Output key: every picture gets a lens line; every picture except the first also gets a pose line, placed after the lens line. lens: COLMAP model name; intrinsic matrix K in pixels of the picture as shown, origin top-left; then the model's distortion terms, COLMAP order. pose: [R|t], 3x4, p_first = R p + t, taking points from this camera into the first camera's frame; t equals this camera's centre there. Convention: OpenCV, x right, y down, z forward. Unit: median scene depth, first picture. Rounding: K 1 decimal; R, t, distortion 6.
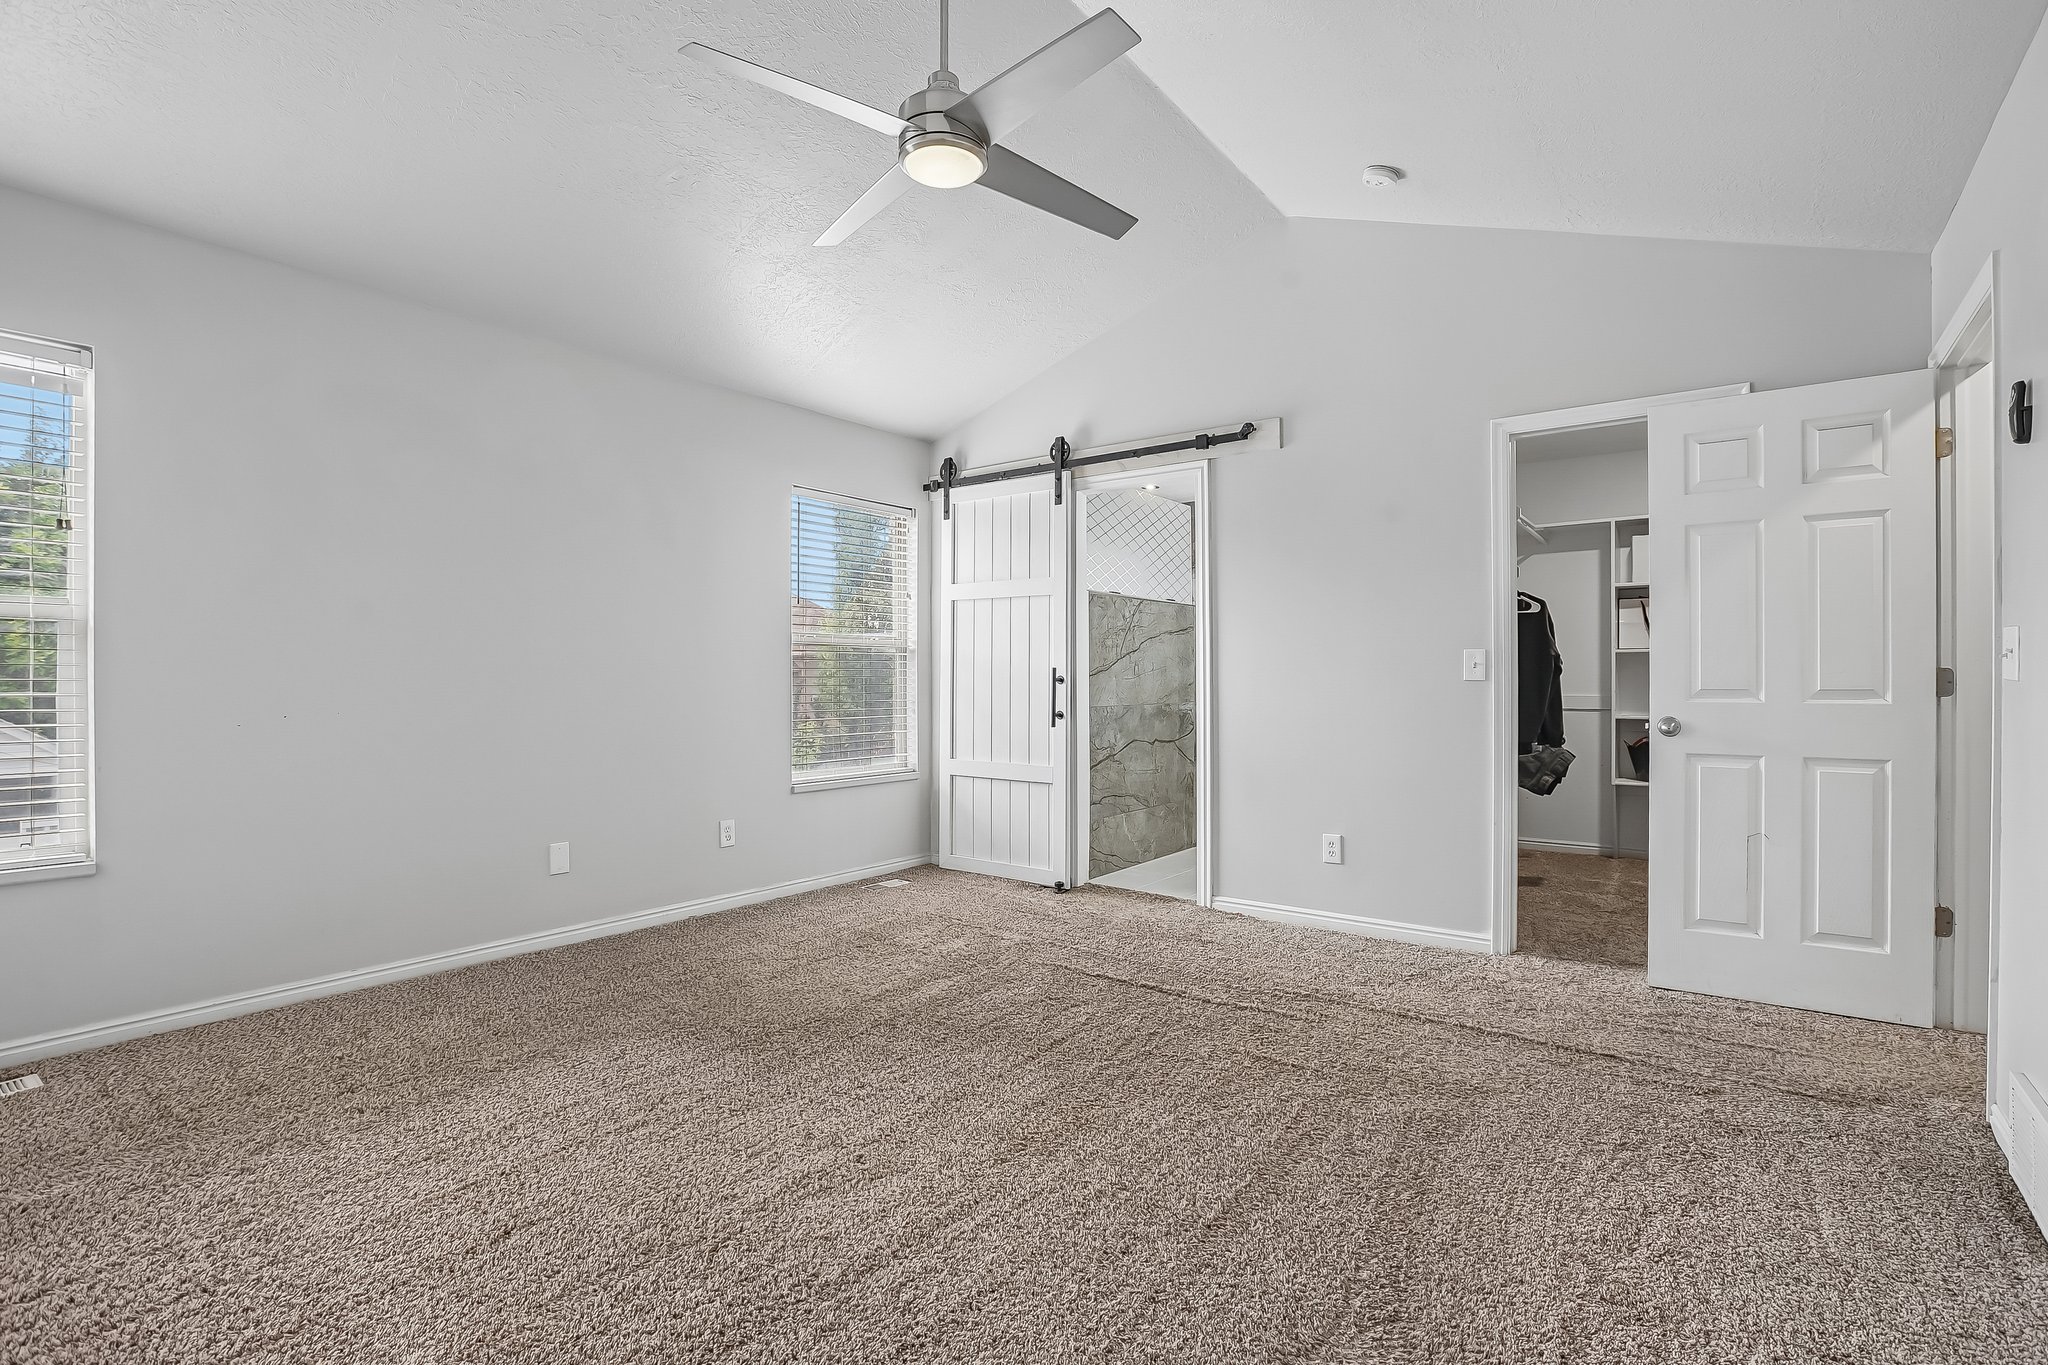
lens RADIAL K [[955.3, 0, 1035.2], [0, 955.3, 671.4], [0, 0, 1]] dist [-0.040060, 0.012340]
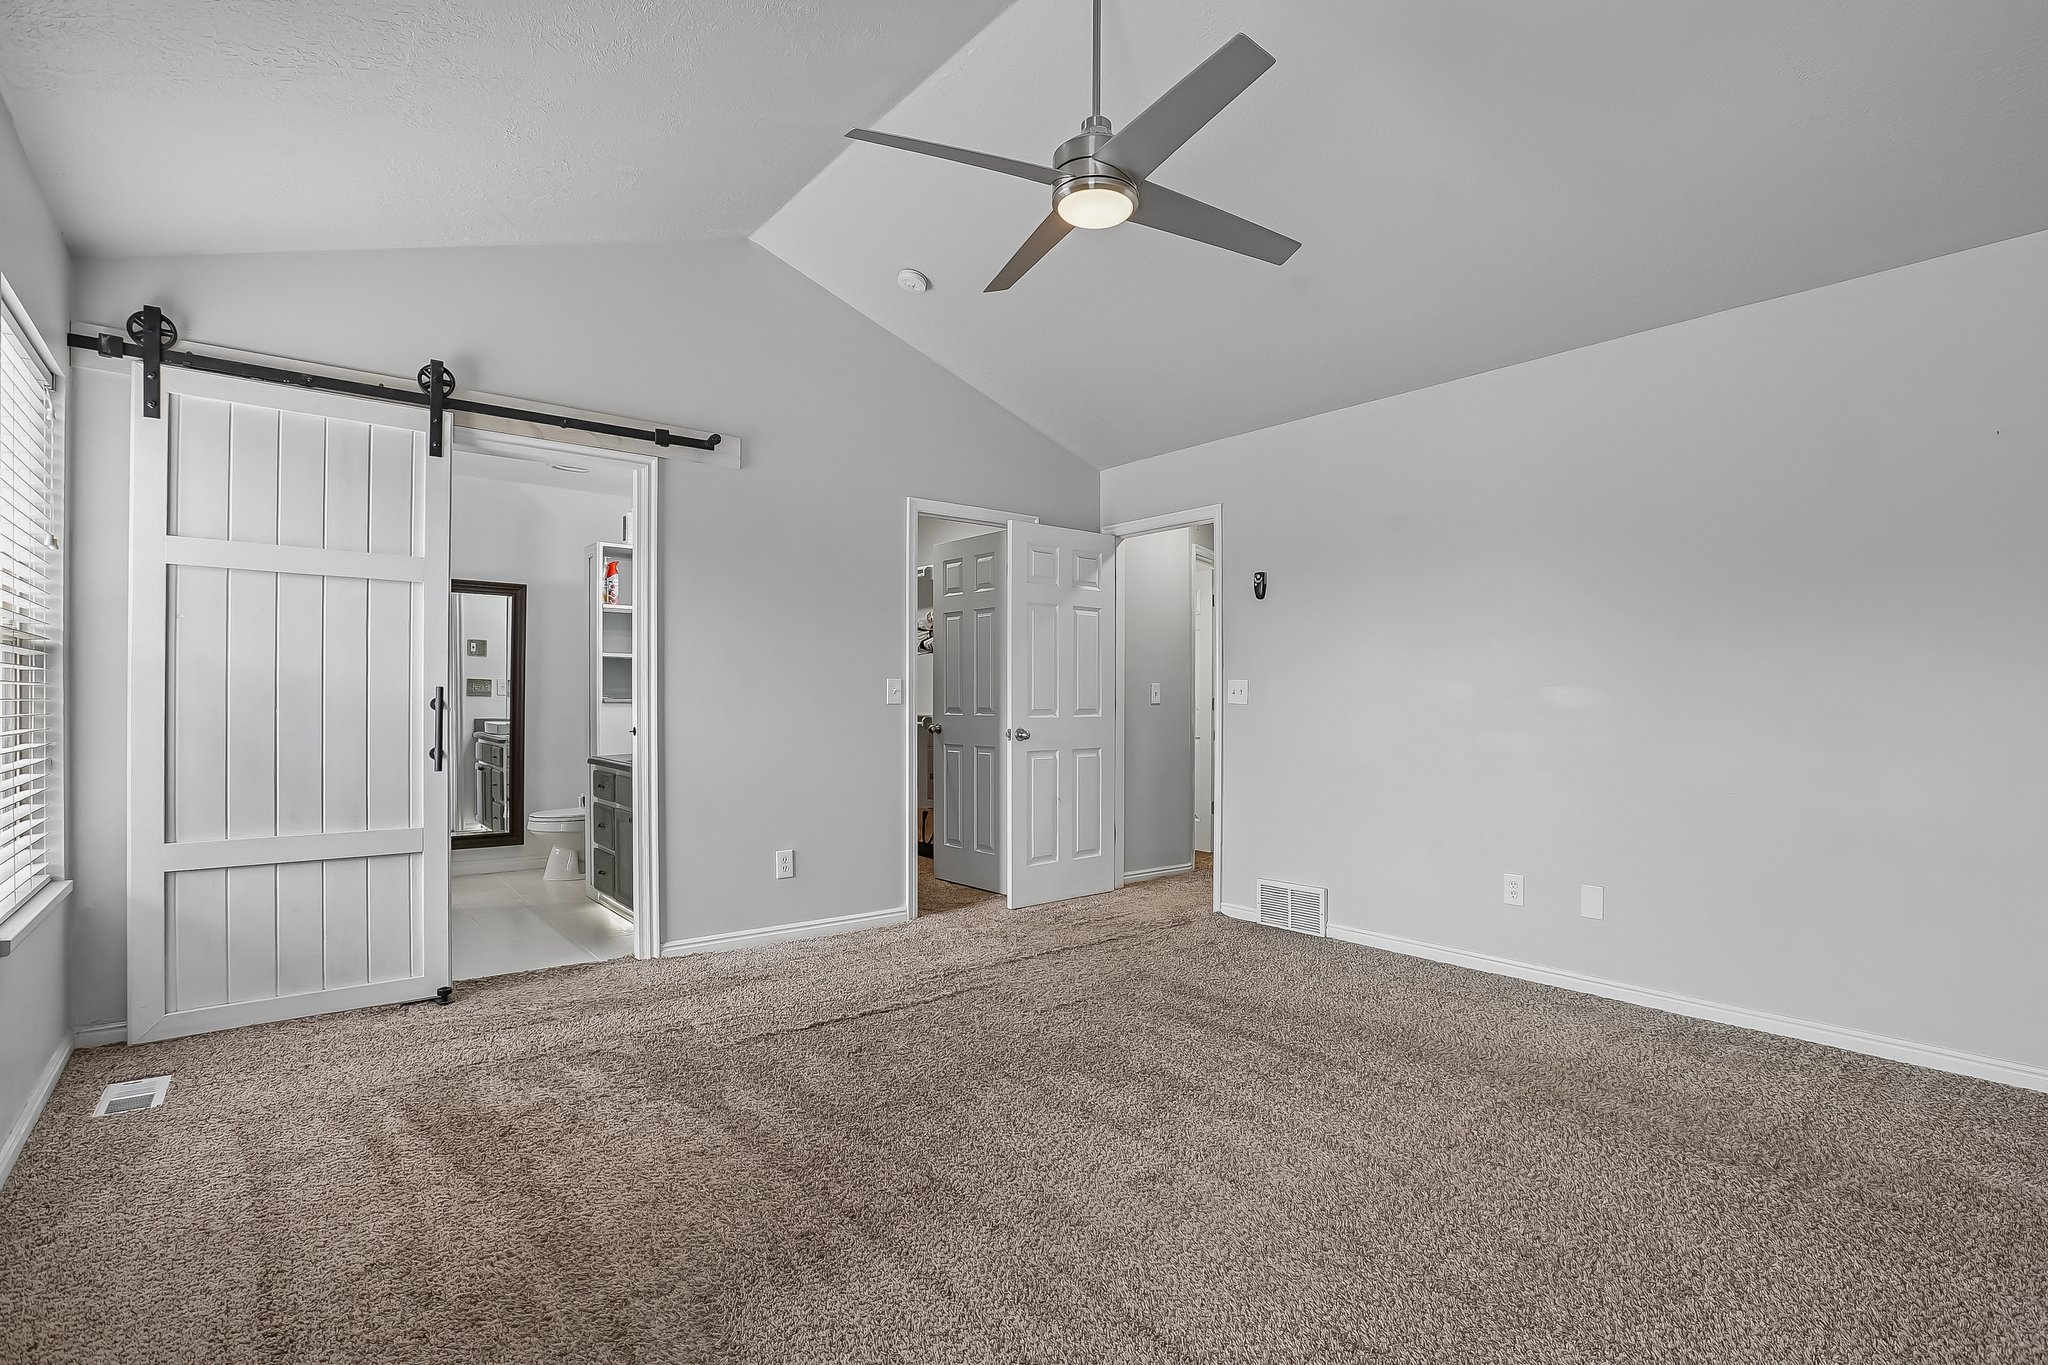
lens RADIAL K [[955.3, 0, 1036.9], [0, 955.3, 700.9], [0, 0, 1]] dist [-0.040060, 0.012340]
pose [[0.247095, 0.001840, 0.968989, -0.596849], [-0.008268, 0.999966, 0.000210, 0.003117], [-0.968956, -0.008063, 0.247102, 0.439168]]
